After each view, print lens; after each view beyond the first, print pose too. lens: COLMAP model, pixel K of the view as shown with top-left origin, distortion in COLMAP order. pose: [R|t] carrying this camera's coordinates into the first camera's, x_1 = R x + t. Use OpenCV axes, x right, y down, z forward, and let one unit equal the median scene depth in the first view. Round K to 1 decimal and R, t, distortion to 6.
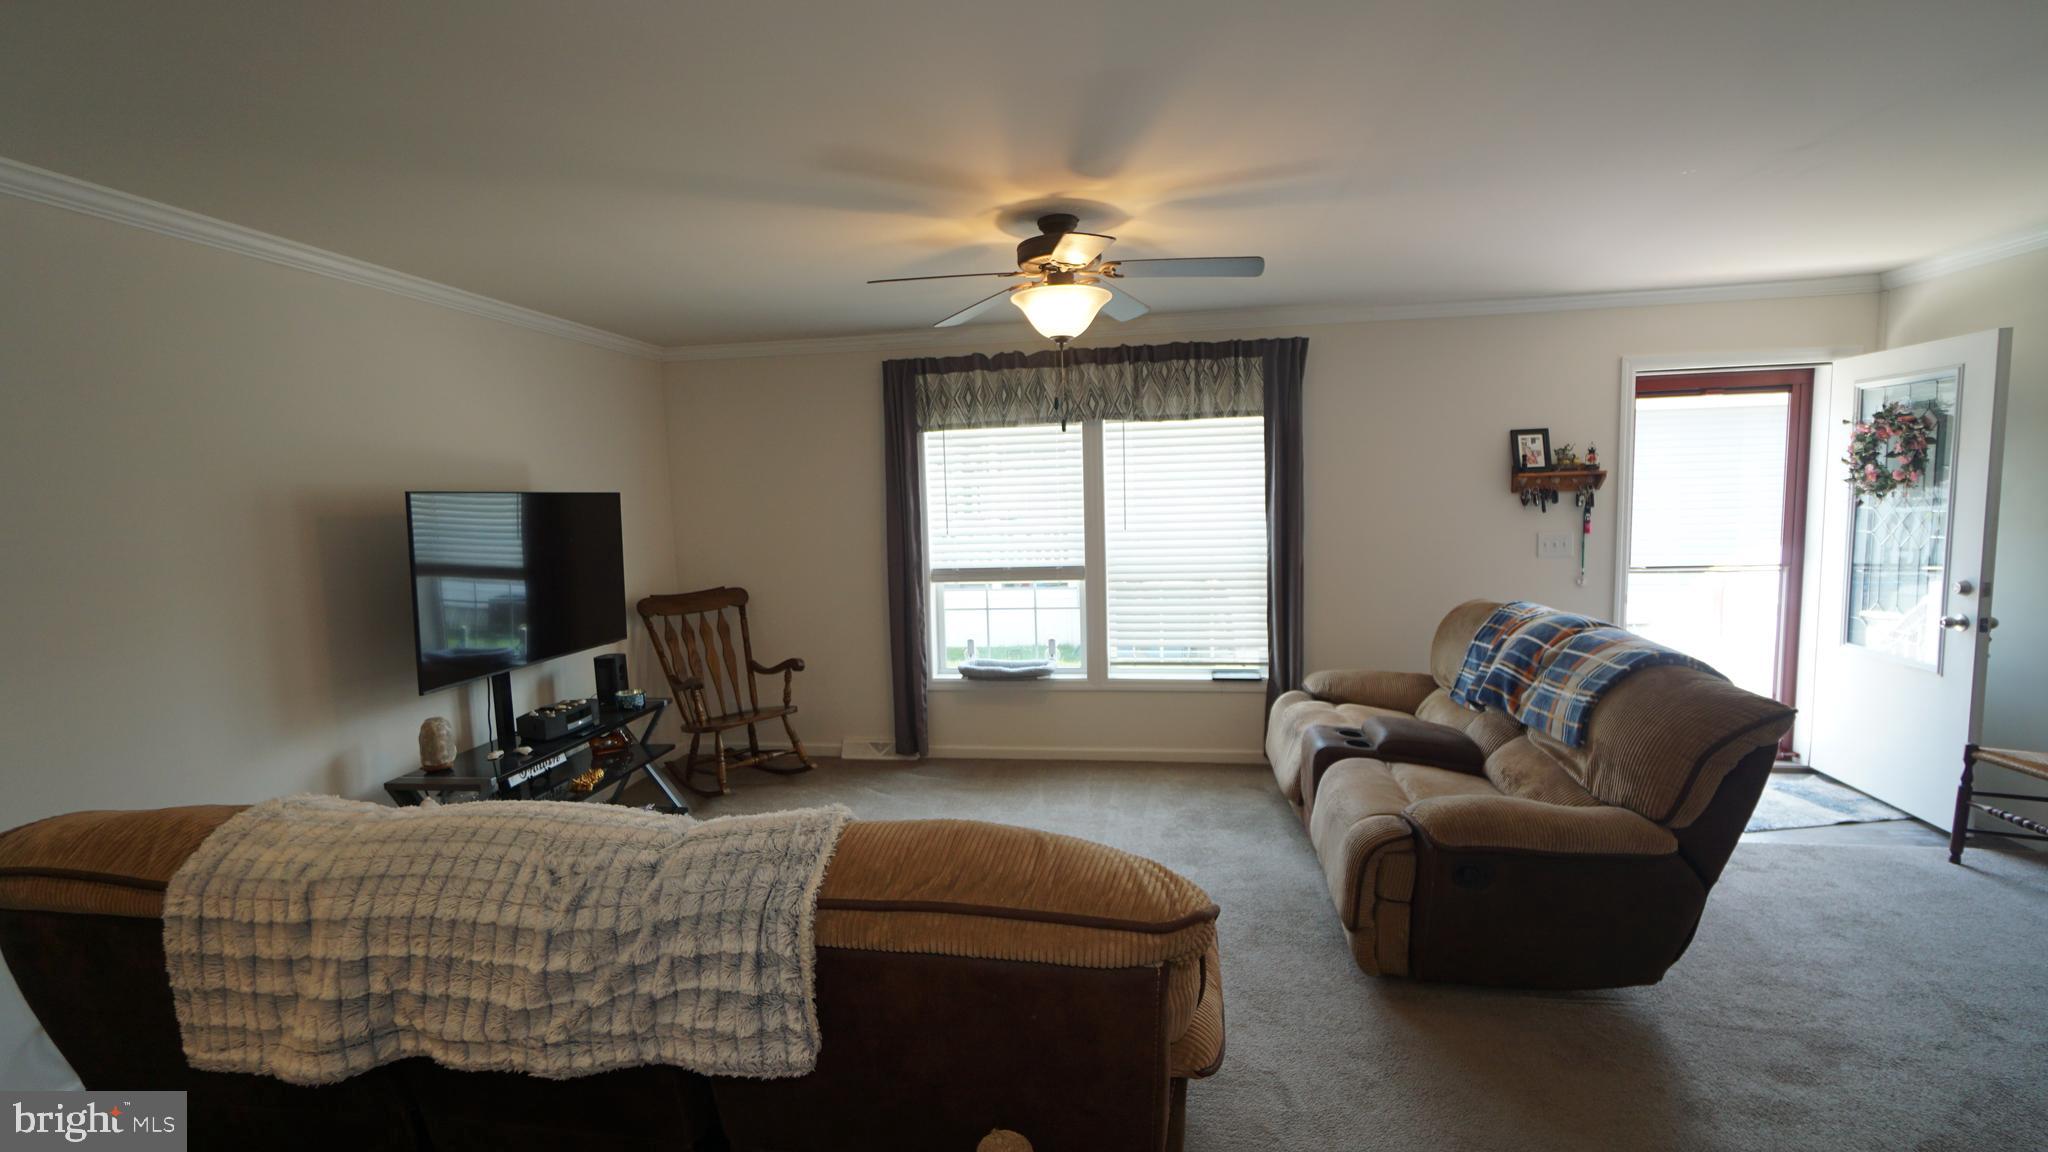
lens RADIAL K [[882.6, 0, 1005.5], [0, 882.6, 572.9], [0, 0, 1]] dist [-0.005176, 0.000427]
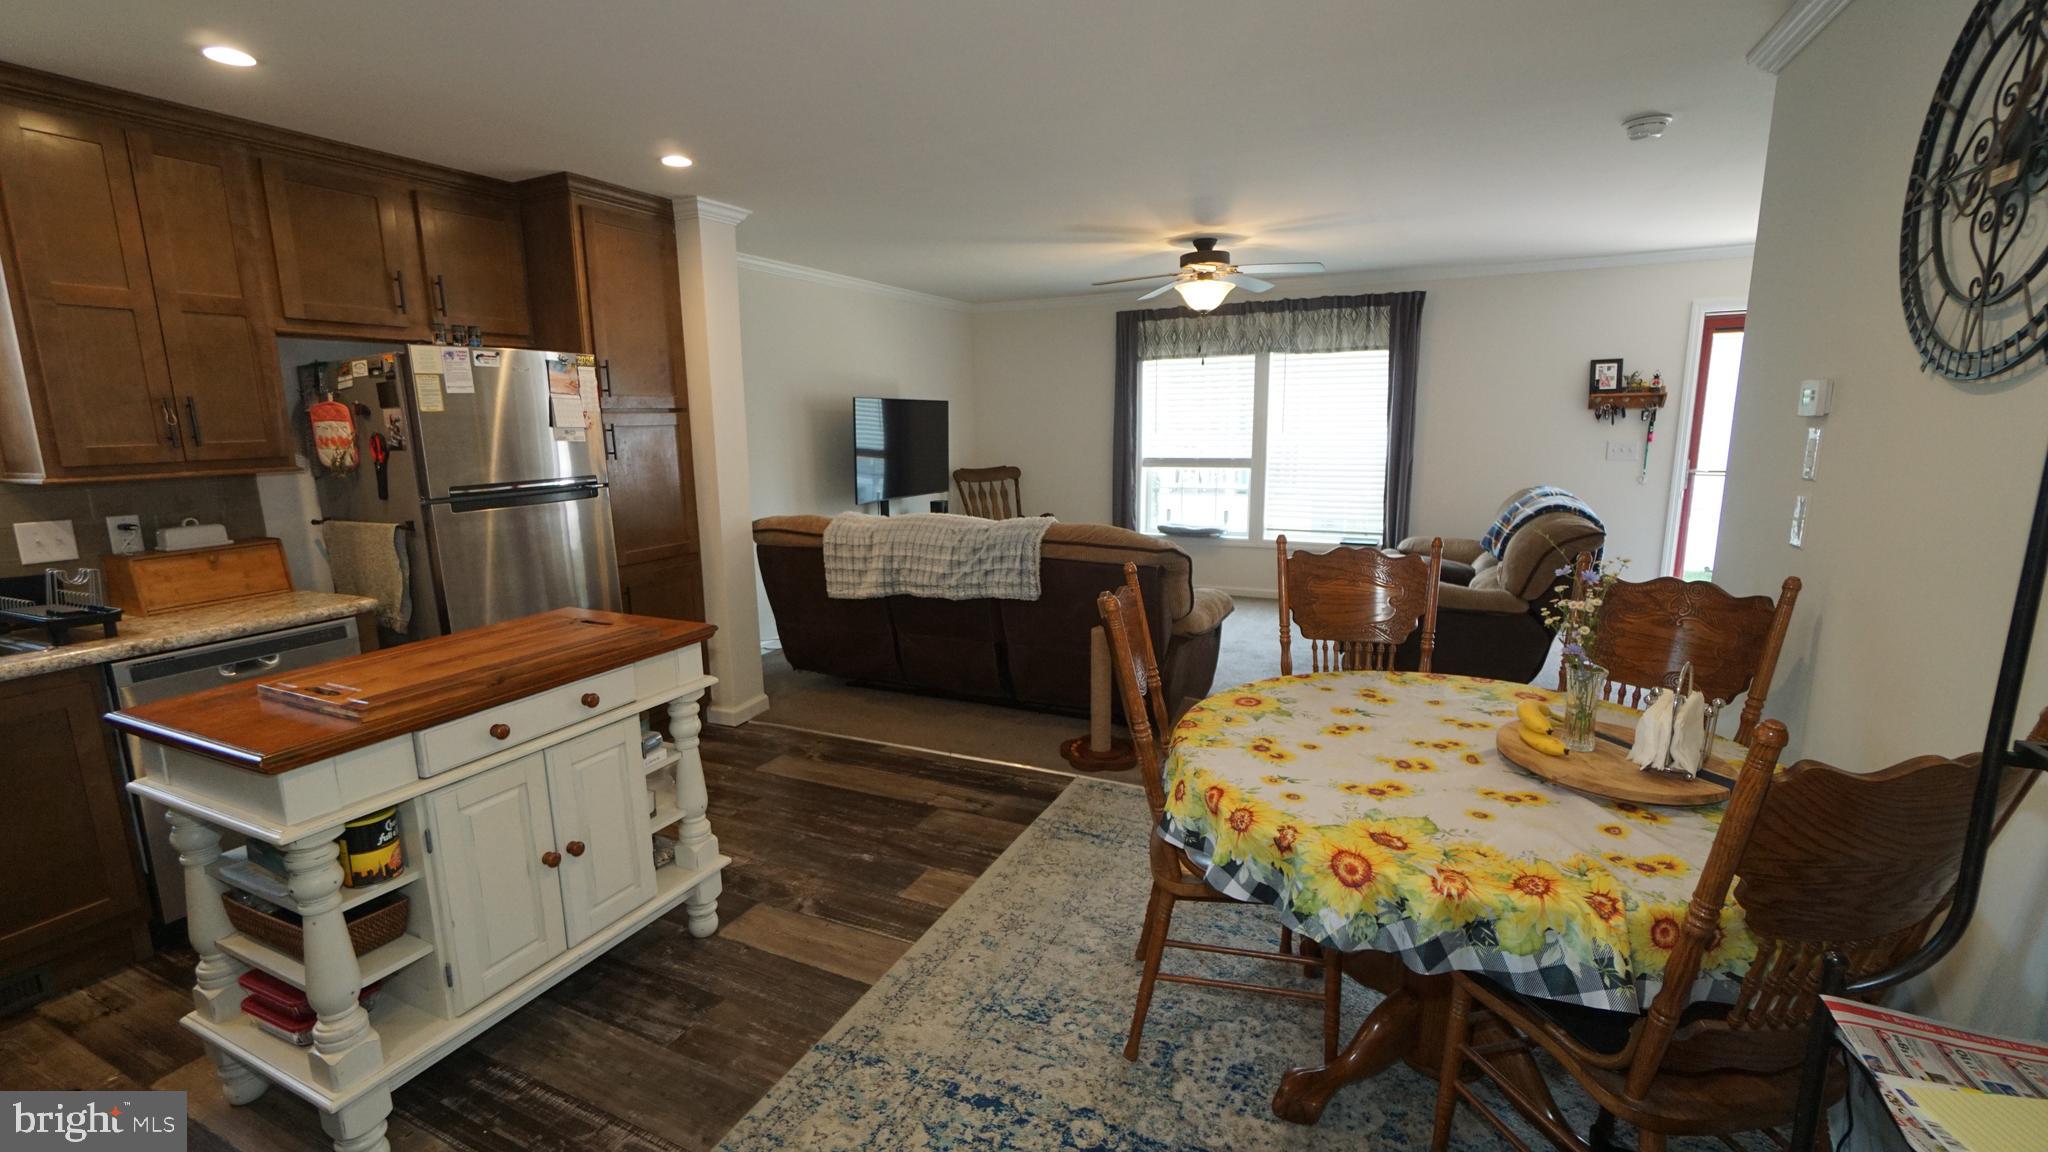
lens RADIAL K [[886.1, 0, 1006.2], [0, 886.1, 576.2], [0, 0, 1]] dist [-0.008194, 0.006087]
pose [[0.955127, 0.067847, -0.288322, 0.148519], [-0.040957, 0.994314, 0.098301, 0.061628], [0.293352, -0.082081, 0.952474, -0.517489]]
